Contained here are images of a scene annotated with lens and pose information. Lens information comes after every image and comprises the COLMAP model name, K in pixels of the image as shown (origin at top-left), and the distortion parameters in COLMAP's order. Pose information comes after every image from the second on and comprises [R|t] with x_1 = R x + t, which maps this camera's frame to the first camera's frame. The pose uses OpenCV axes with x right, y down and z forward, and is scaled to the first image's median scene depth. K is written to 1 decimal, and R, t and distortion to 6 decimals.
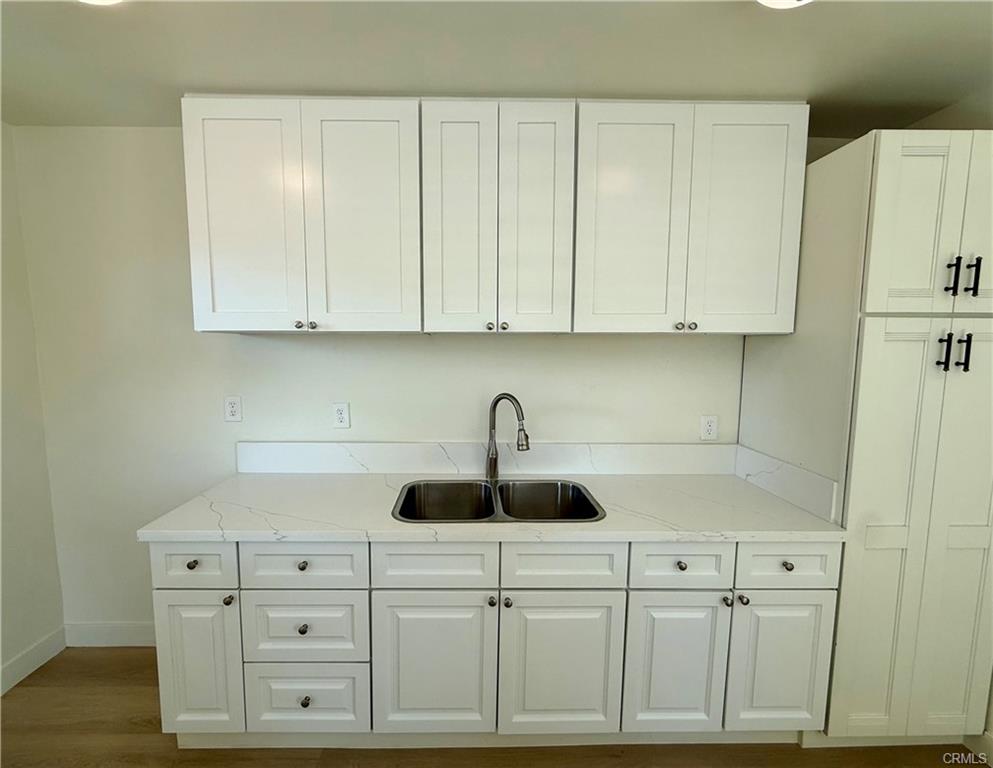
lens RADIAL K [[446.6, 0, 480.8], [0, 446.6, 390.5], [0, 0, 1]] dist [-0.004788, -0.000138]
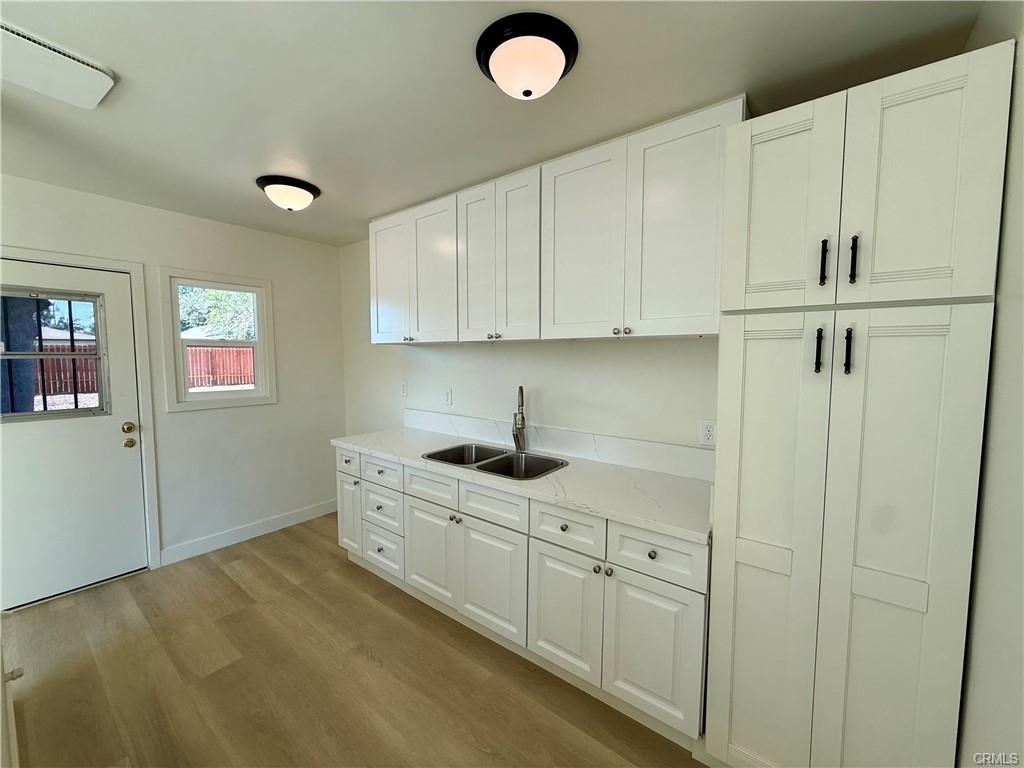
lens RADIAL K [[410.4, 0, 507.5], [0, 410.4, 381.6], [0, 0, 1]] dist [0.002246, 0.000018]
pose [[0.777999, 0.037123, -0.627168, 0.973173], [-0.051791, 0.998645, -0.005135, 0.006721], [0.626127, 0.036477, 0.778867, 0.009609]]
